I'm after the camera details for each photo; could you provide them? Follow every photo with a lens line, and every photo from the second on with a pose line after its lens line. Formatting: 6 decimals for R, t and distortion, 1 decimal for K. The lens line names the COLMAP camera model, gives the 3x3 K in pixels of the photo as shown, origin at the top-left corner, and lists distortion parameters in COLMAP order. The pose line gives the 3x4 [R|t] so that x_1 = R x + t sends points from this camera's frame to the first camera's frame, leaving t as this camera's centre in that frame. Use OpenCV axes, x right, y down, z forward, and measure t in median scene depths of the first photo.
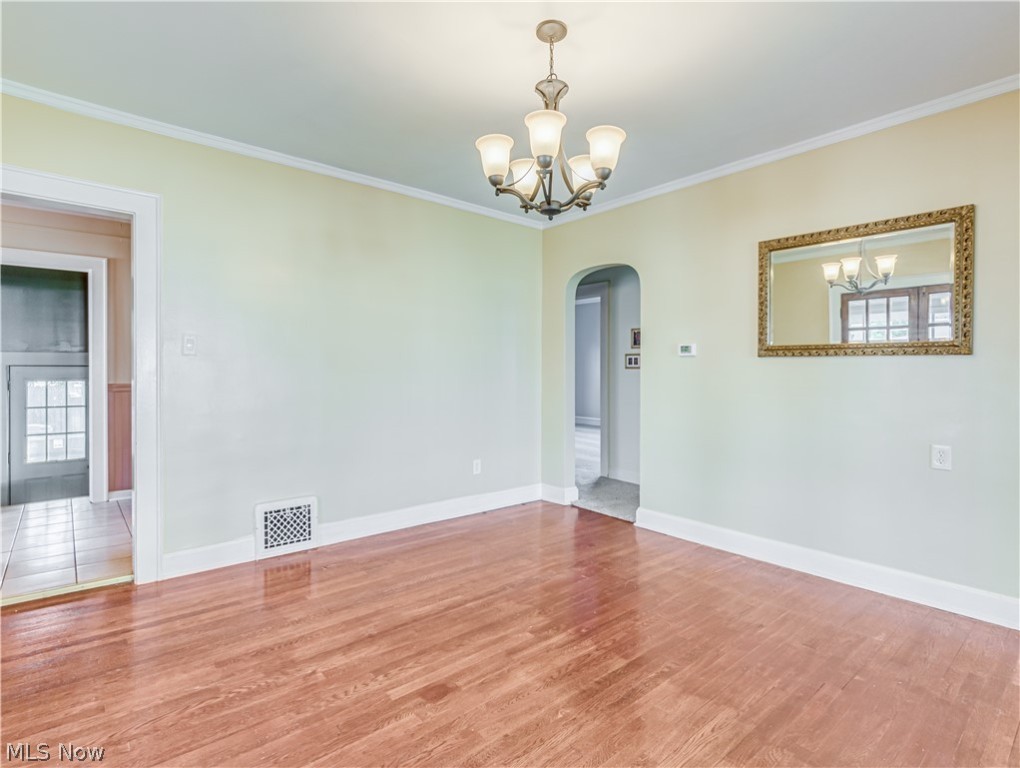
lens RADIAL K [[521.0, 0, 513.5], [0, 521.0, 369.8], [0, 0, 1]] dist [0.002155, 0.000675]
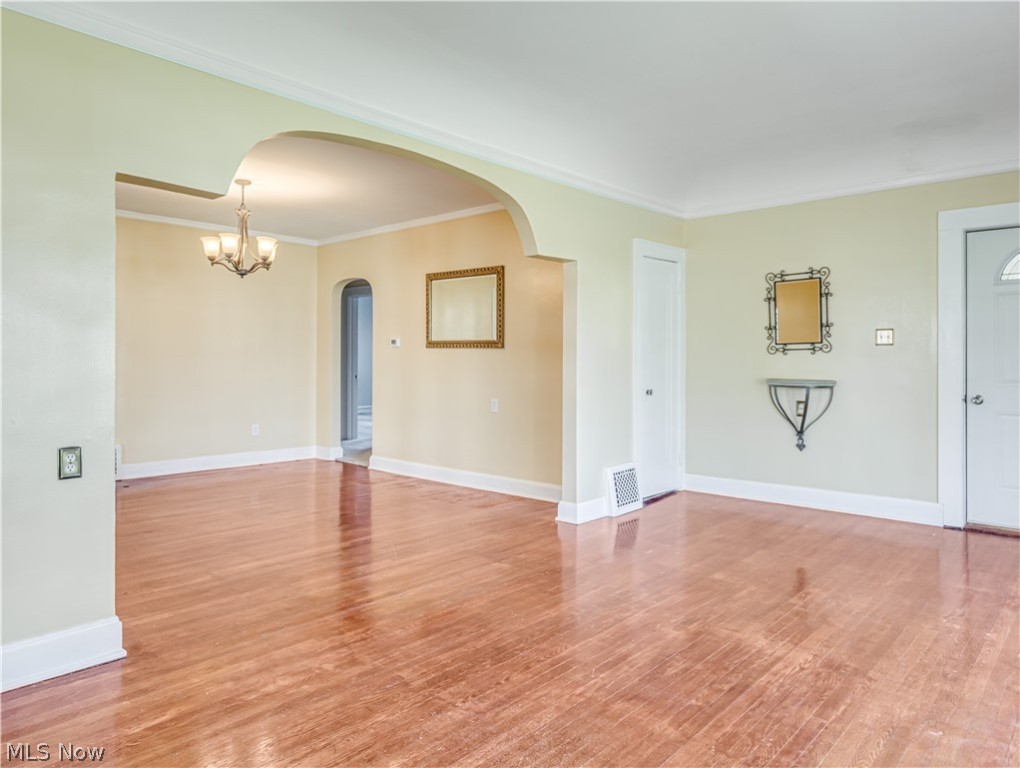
lens RADIAL K [[674.7, 0, 516.3], [0, 674.7, 350.1], [0, 0, 1]] dist [0.002869, 0.002160]
pose [[0.992011, 0.004432, 0.126075, 0.617838], [-0.003007, 0.999929, -0.011487, 0.005261], [-0.126118, 0.011016, 0.991954, -1.301686]]
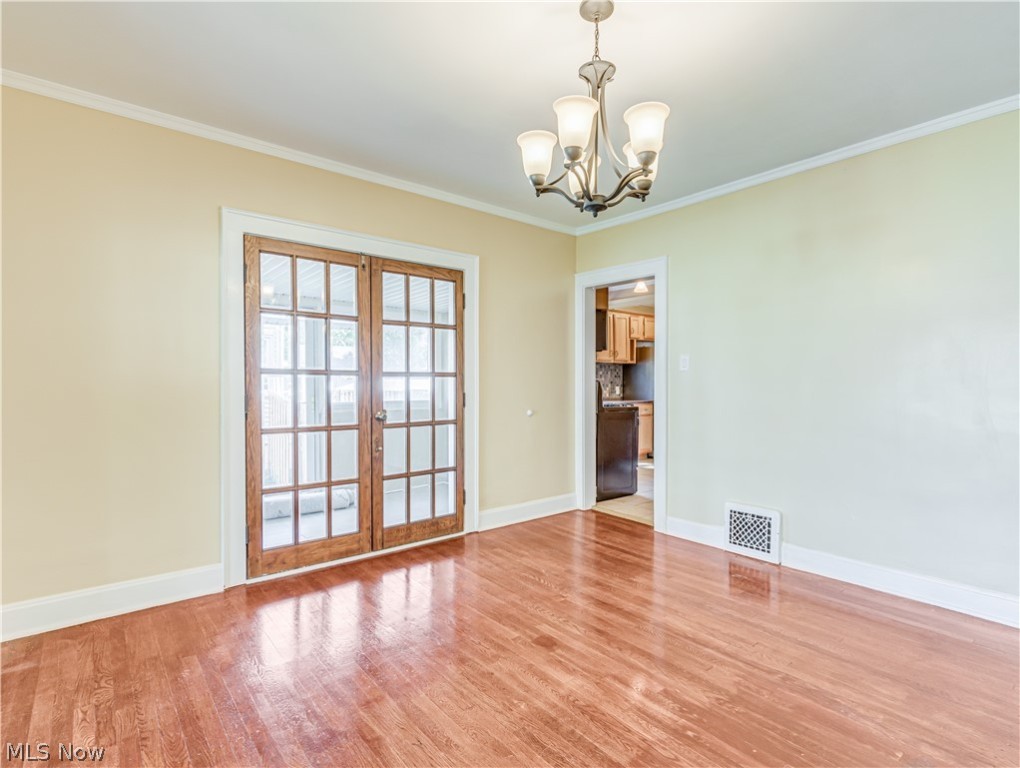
lens RADIAL K [[520.0, 0, 517.7], [0, 520.0, 395.5], [0, 0, 1]] dist [0.005487, 0.000401]
pose [[-0.012167, 0.021015, -0.999705, 0.801437], [-0.000526, 0.999779, 0.021023, 0.006884], [0.999926, 0.000782, -0.012154, 0.708992]]
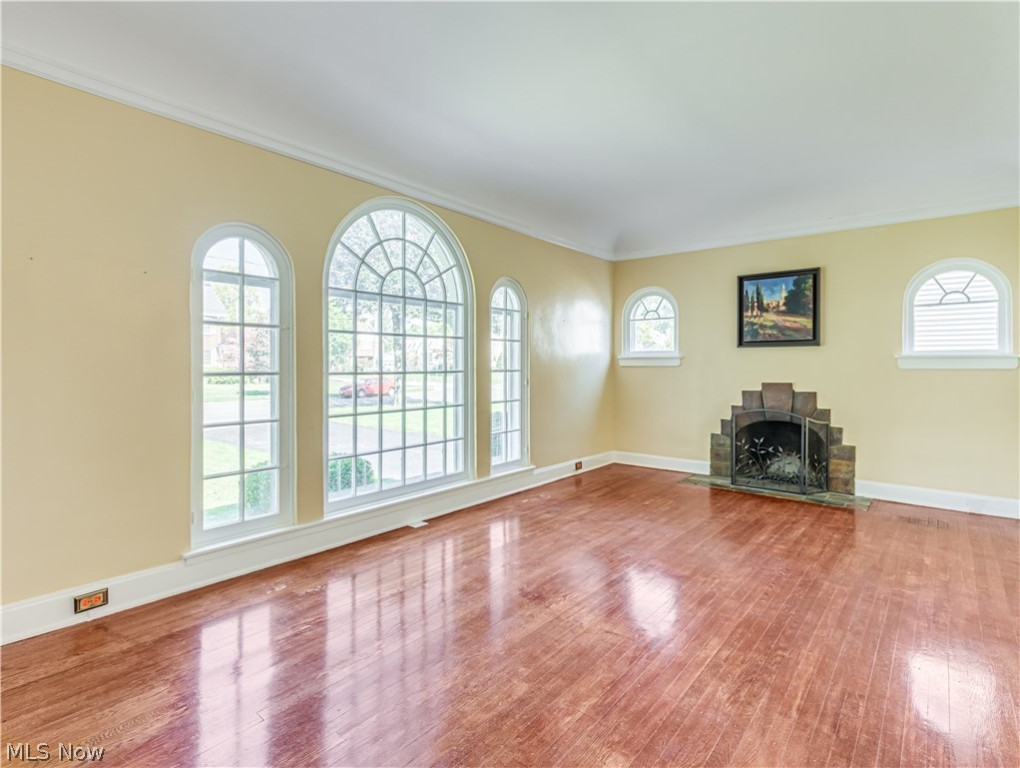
lens RADIAL K [[521.0, 0, 513.5], [0, 521.0, 369.8], [0, 0, 1]] dist [0.002155, 0.000675]
pose [[-0.984274, -0.002993, -0.176622, 1.437362], [-0.005393, 0.999900, 0.013111, 0.004423], [0.176565, 0.013857, -0.984191, 0.604310]]
